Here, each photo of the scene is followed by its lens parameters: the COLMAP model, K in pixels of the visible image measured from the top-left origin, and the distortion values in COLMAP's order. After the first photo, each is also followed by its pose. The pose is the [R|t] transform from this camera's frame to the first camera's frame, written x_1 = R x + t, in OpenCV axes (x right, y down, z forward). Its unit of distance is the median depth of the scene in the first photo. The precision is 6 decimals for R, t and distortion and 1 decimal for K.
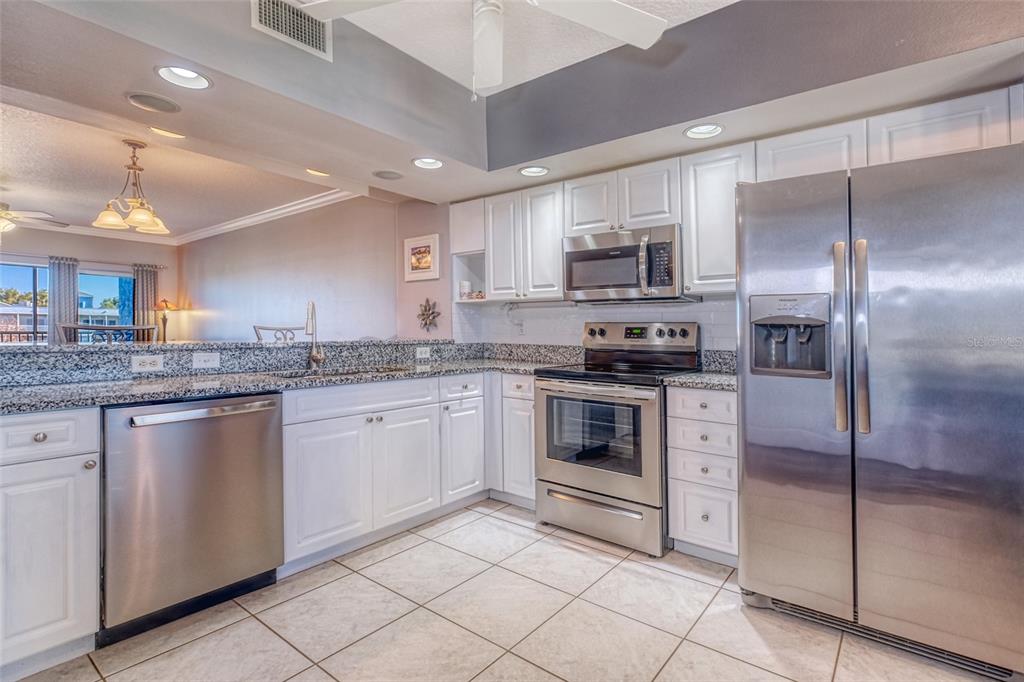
lens RADIAL K [[504.6, 0, 542.1], [0, 504.6, 329.4], [0, 0, 1]] dist [-0.013552, 0.000236]
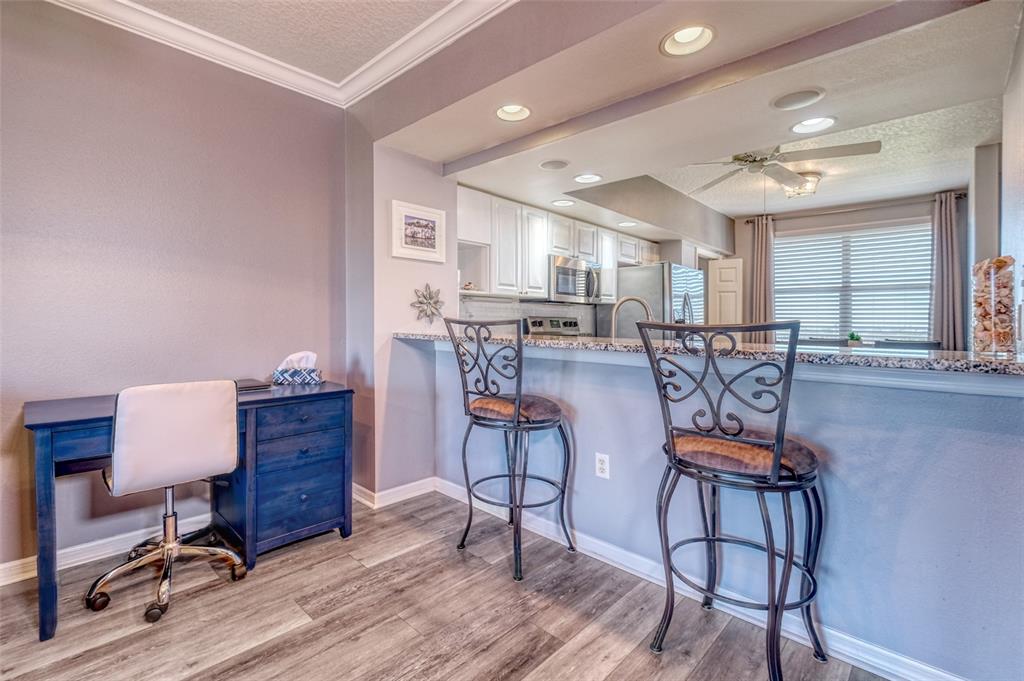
lens RADIAL K [[455.5, 0, 448.9], [0, 455.5, 322.9], [0, 0, 1]] dist [-0.009780, -0.000509]
pose [[0.142822, -0.021190, 0.989522, -1.308695], [-0.018788, 0.999533, 0.024116, -0.022446], [-0.989570, -0.022036, 0.142357, 1.166922]]
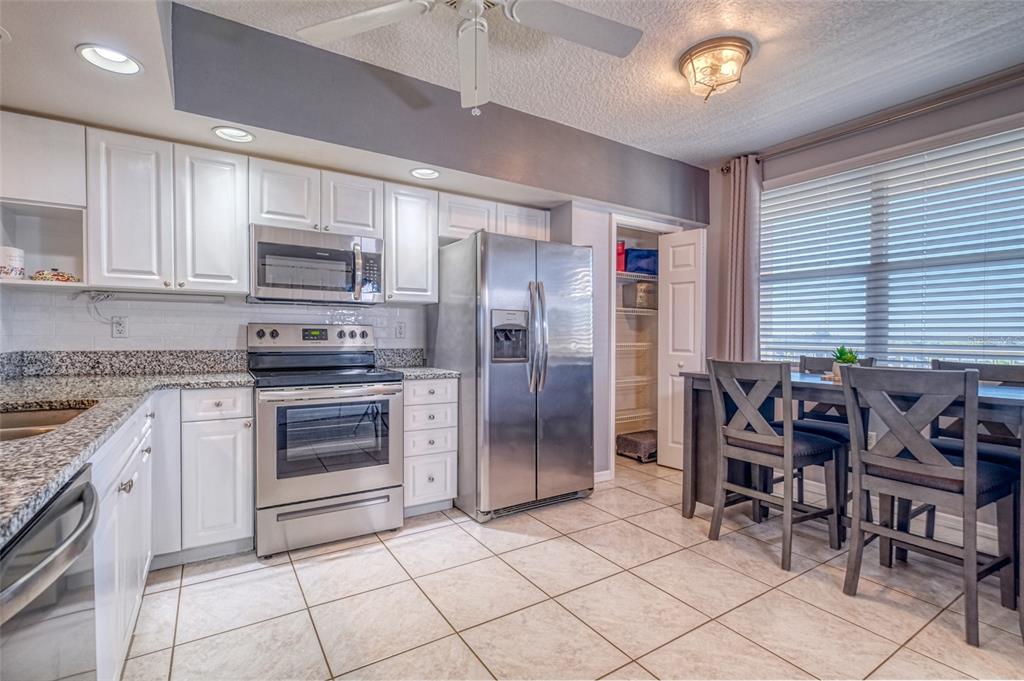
lens RADIAL K [[455.5, 0, 512.0], [0, 455.5, 336.2], [0, 0, 1]] dist [-0.009780, -0.000509]
pose [[0.344845, -0.007679, 0.938628, -0.563581], [-0.007344, 0.999914, 0.010879, -0.002735], [-0.938631, -0.010645, 0.344759, 0.339890]]
